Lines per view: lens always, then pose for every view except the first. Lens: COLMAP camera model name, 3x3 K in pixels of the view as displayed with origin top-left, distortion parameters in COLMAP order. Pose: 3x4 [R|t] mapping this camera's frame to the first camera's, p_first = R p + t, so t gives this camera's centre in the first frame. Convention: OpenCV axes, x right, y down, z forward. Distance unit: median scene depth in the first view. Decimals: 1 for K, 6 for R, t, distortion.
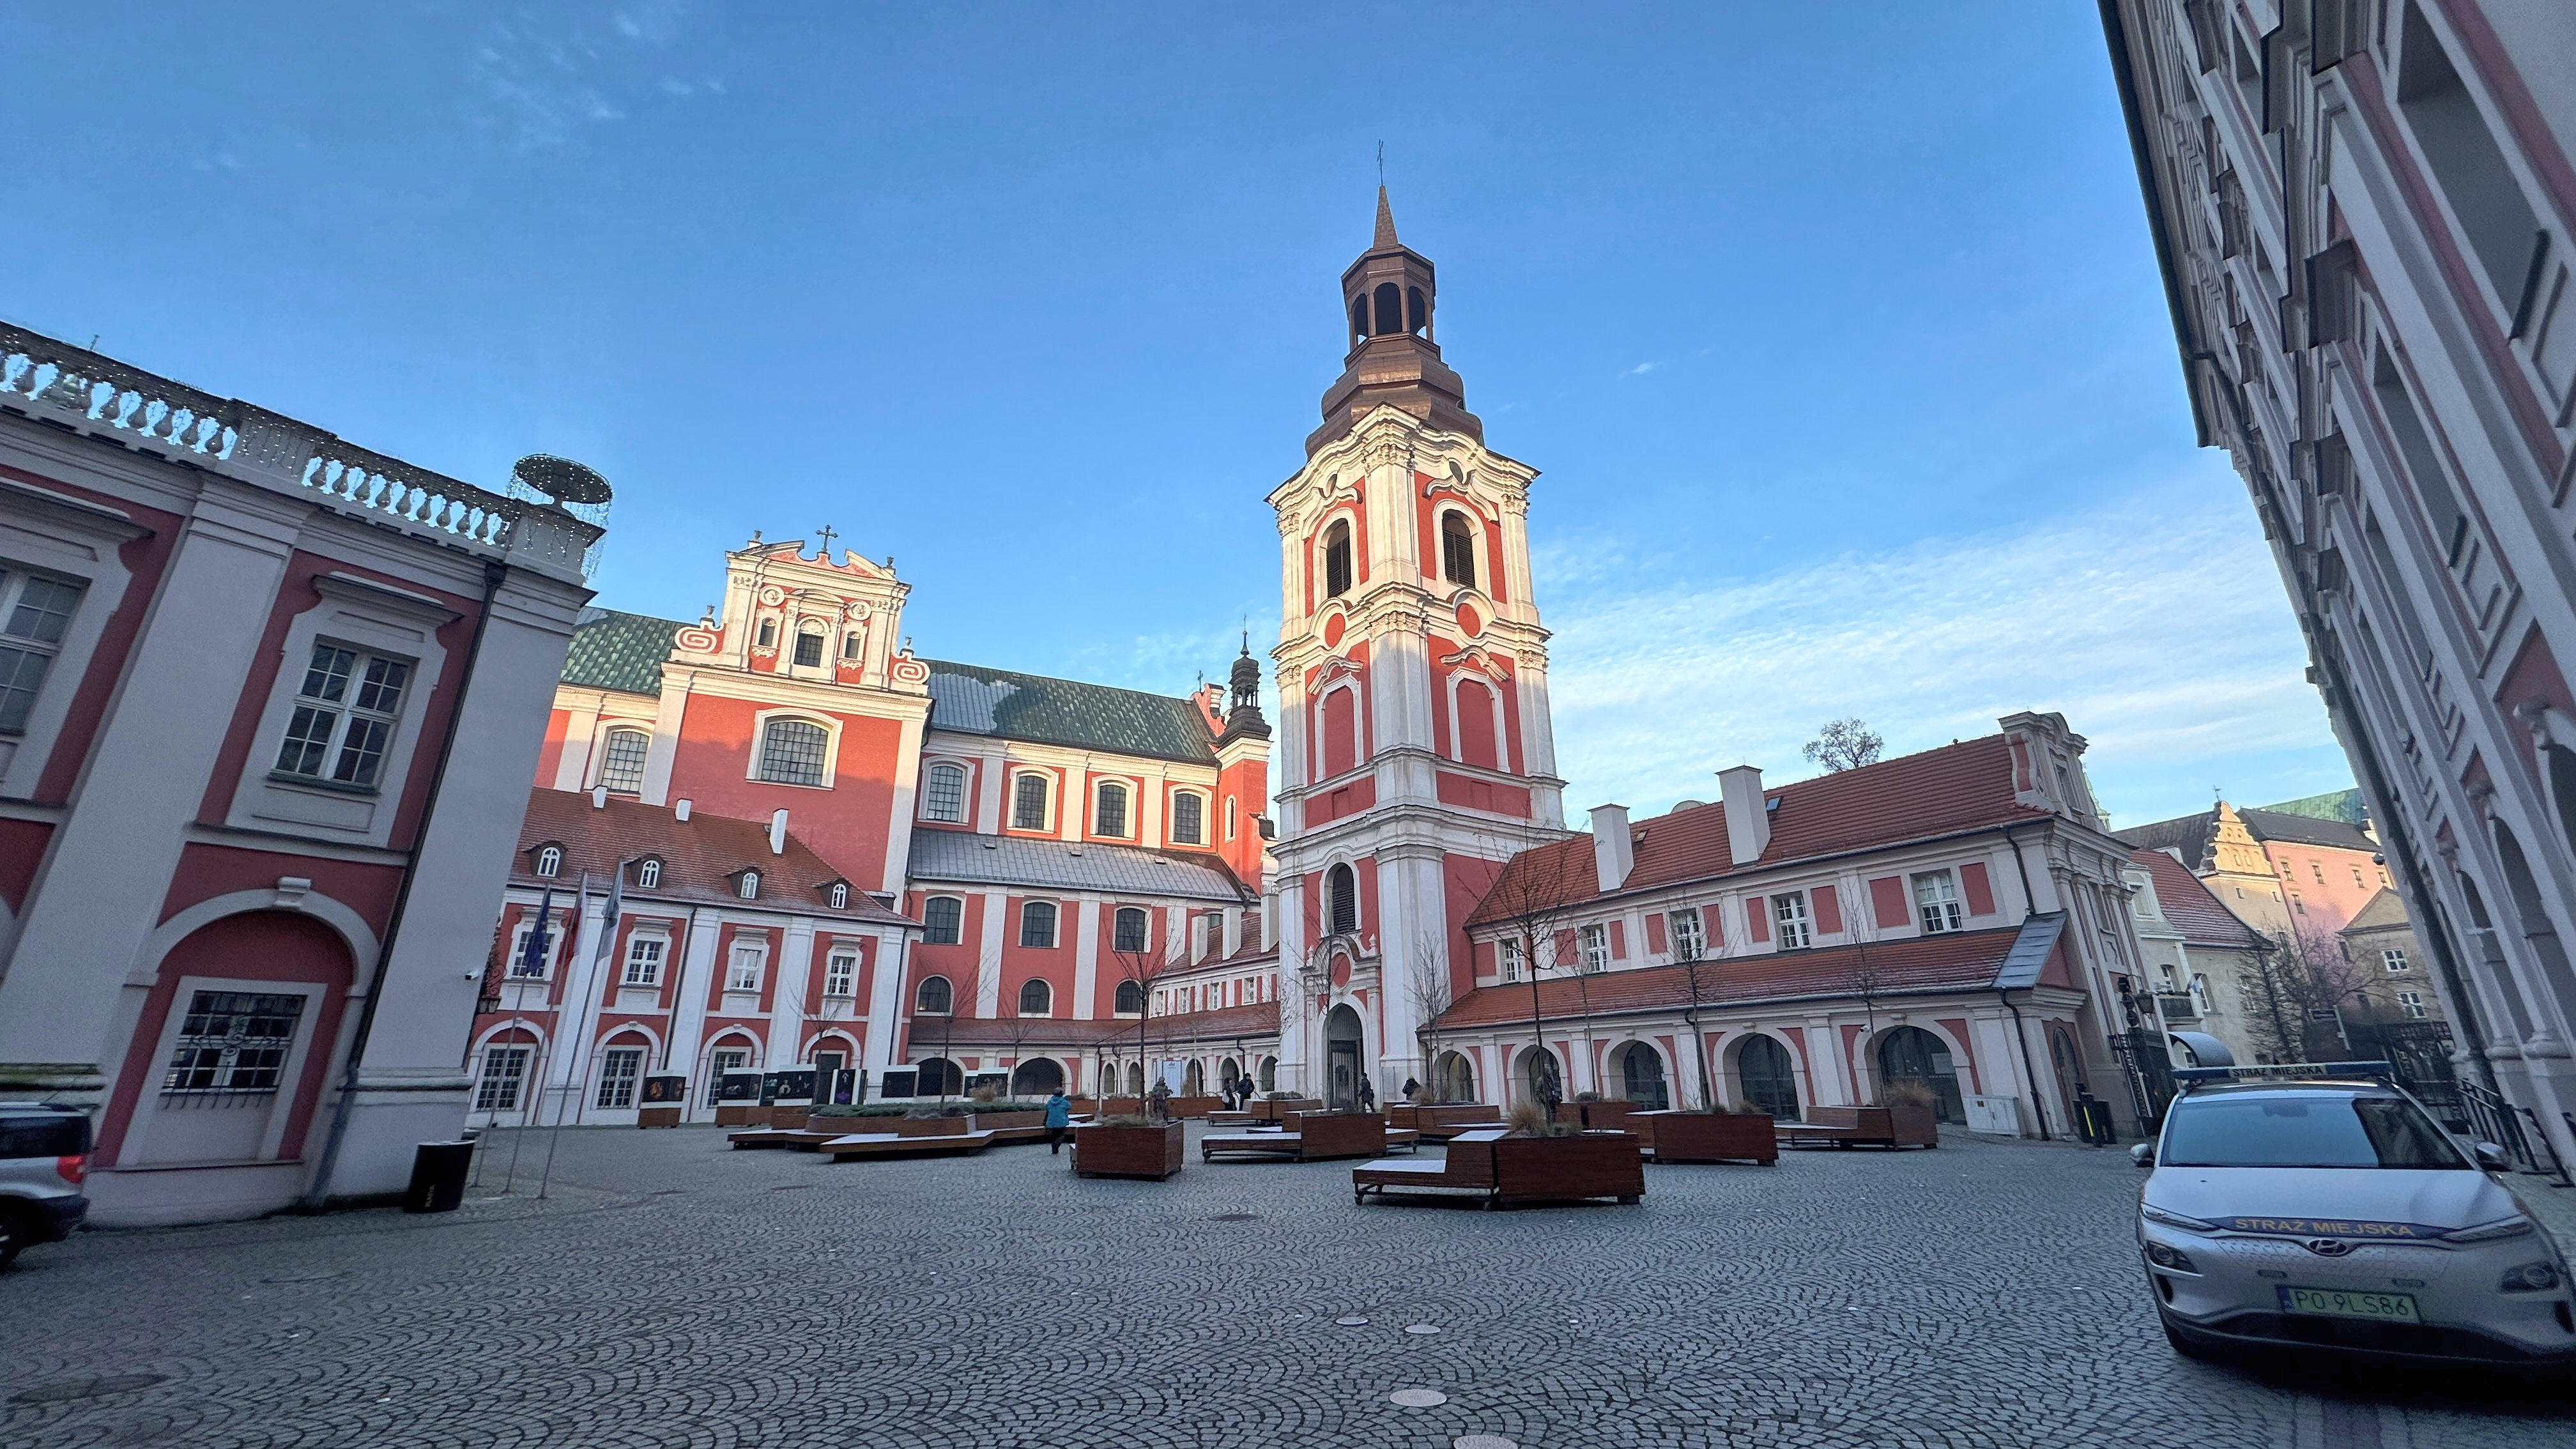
lens RADIAL K [[1017.1, 0, 1284.5], [0, 1017.1, 728.7], [0, 0, 1]] dist [-0.001989, 0.000001]
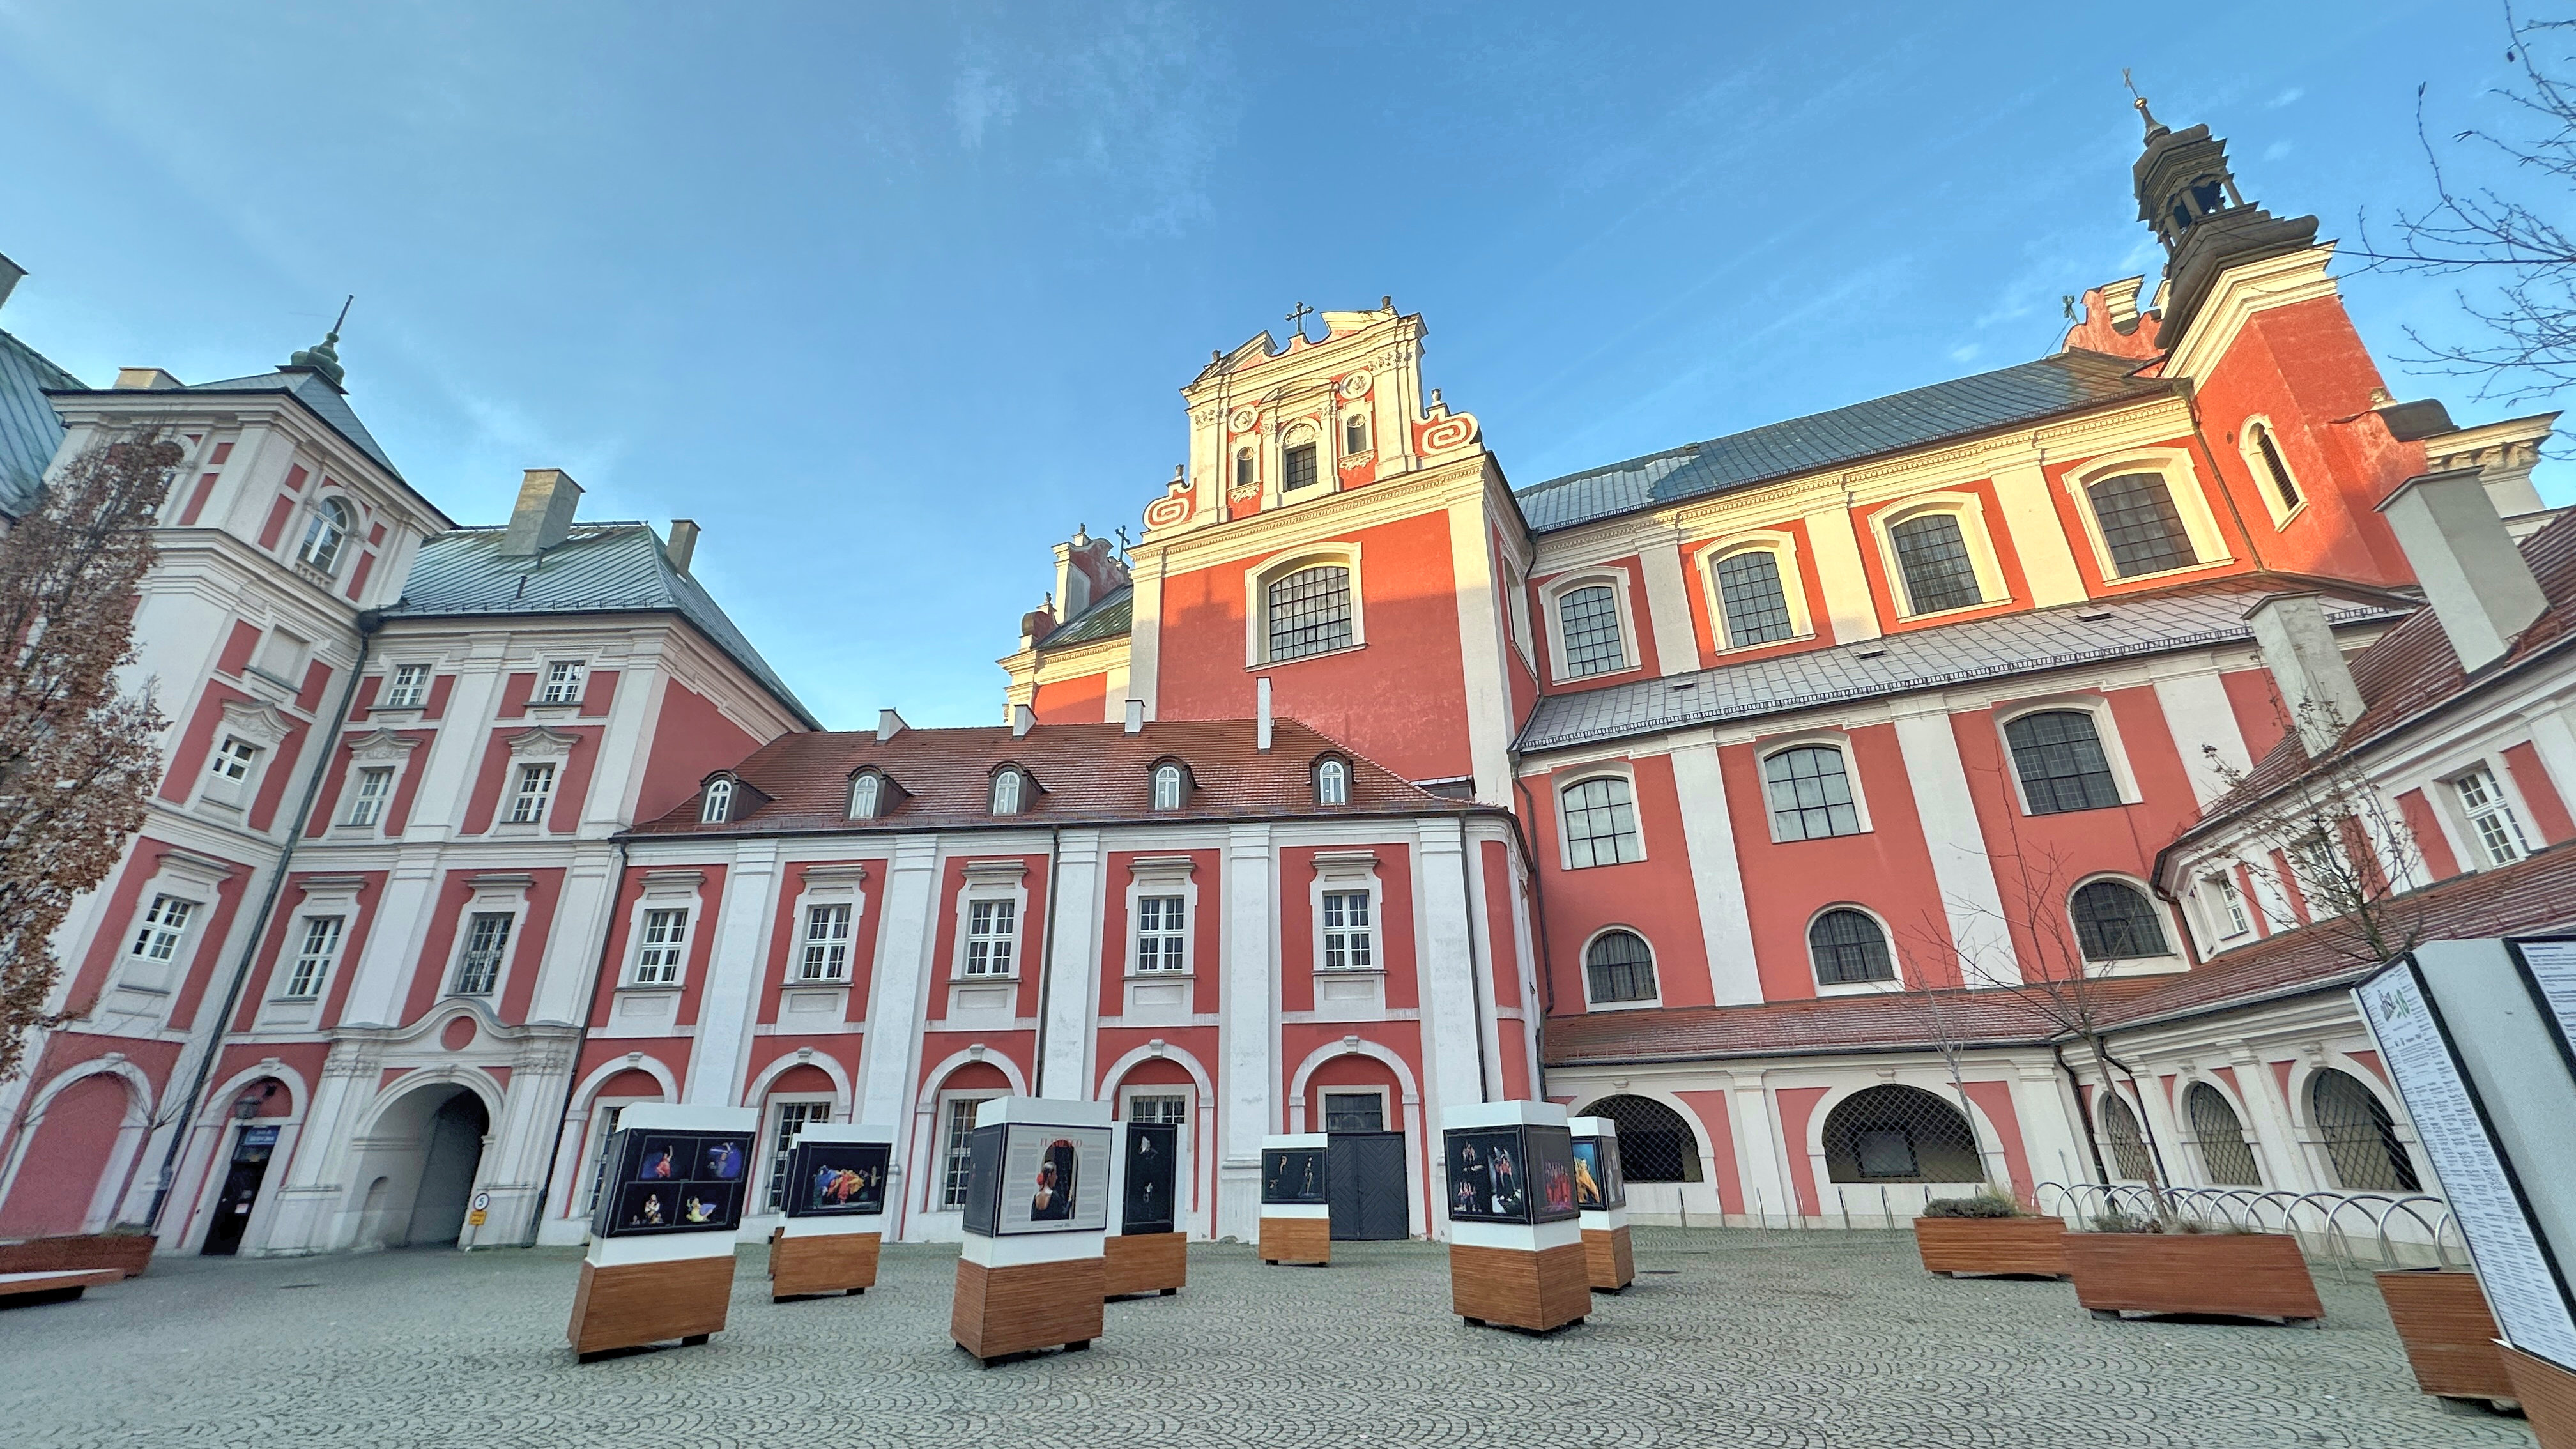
lens RADIAL K [[1017.1, 0, 1288.3], [0, 1017.1, 721.7], [0, 0, 1]] dist [-0.001989, 0.000001]
pose [[0.660847, -0.295439, -0.689926, -0.078502], [0.255231, 0.952940, -0.163592, 0.188087], [0.705789, -0.067981, 0.705153, 0.550100]]
